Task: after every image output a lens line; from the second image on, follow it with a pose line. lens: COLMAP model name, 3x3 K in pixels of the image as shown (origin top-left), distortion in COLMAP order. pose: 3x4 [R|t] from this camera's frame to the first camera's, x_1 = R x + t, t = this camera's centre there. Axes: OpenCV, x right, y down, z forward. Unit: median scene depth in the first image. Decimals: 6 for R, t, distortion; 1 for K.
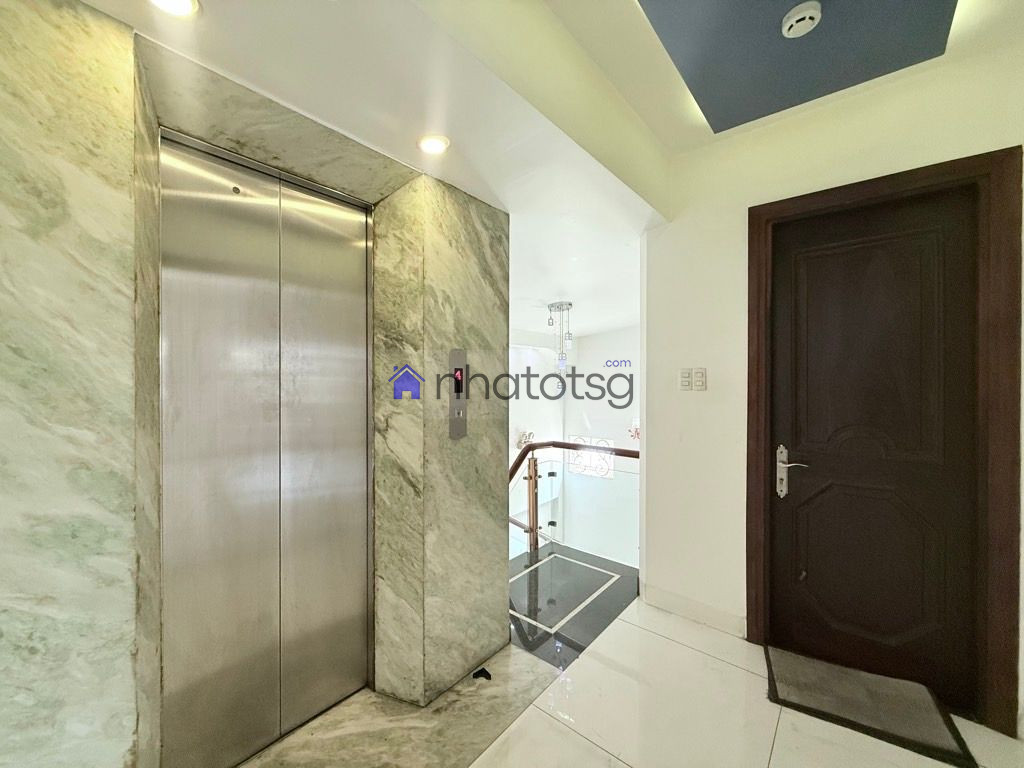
lens RADIAL K [[406.1, 0, 476.1], [0, 406.1, 384.0], [0, 0, 1]] dist [-0.001192, -0.000579]
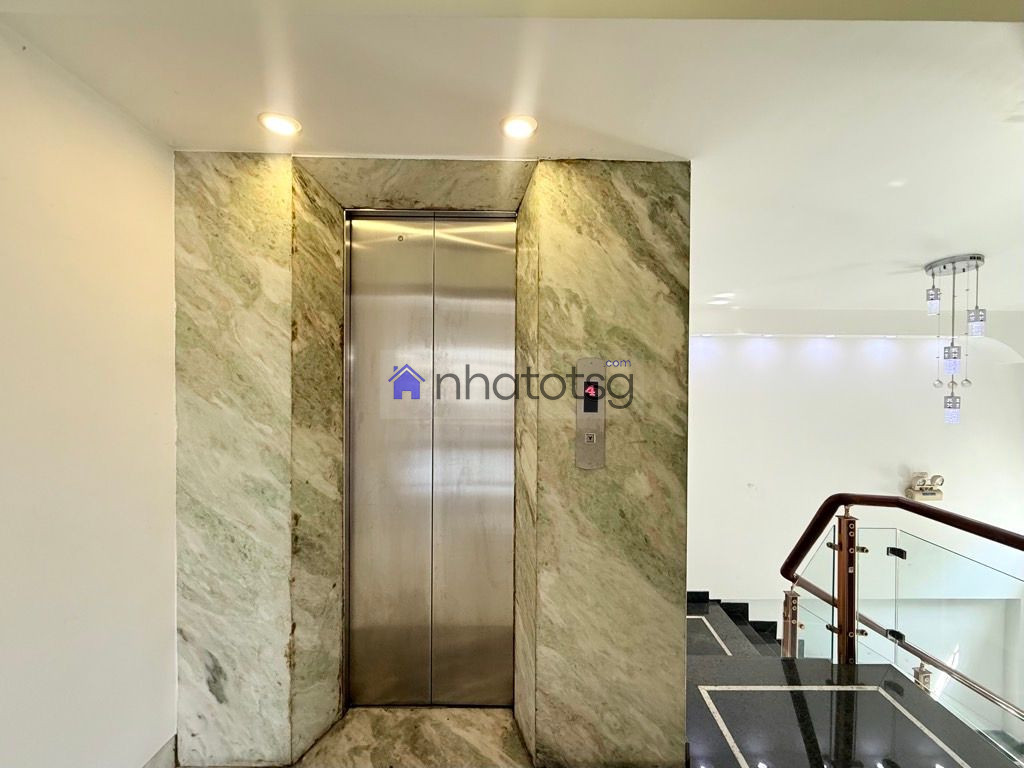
lens RADIAL K [[406.1, 0, 511.5], [0, 406.1, 383.9], [0, 0, 1]] dist [-0.001192, -0.000579]
pose [[0.679323, 0.010026, -0.733771, 0.468018], [-0.013127, 0.999913, 0.001510, -0.035920], [0.733722, 0.008606, 0.679396, 0.355097]]
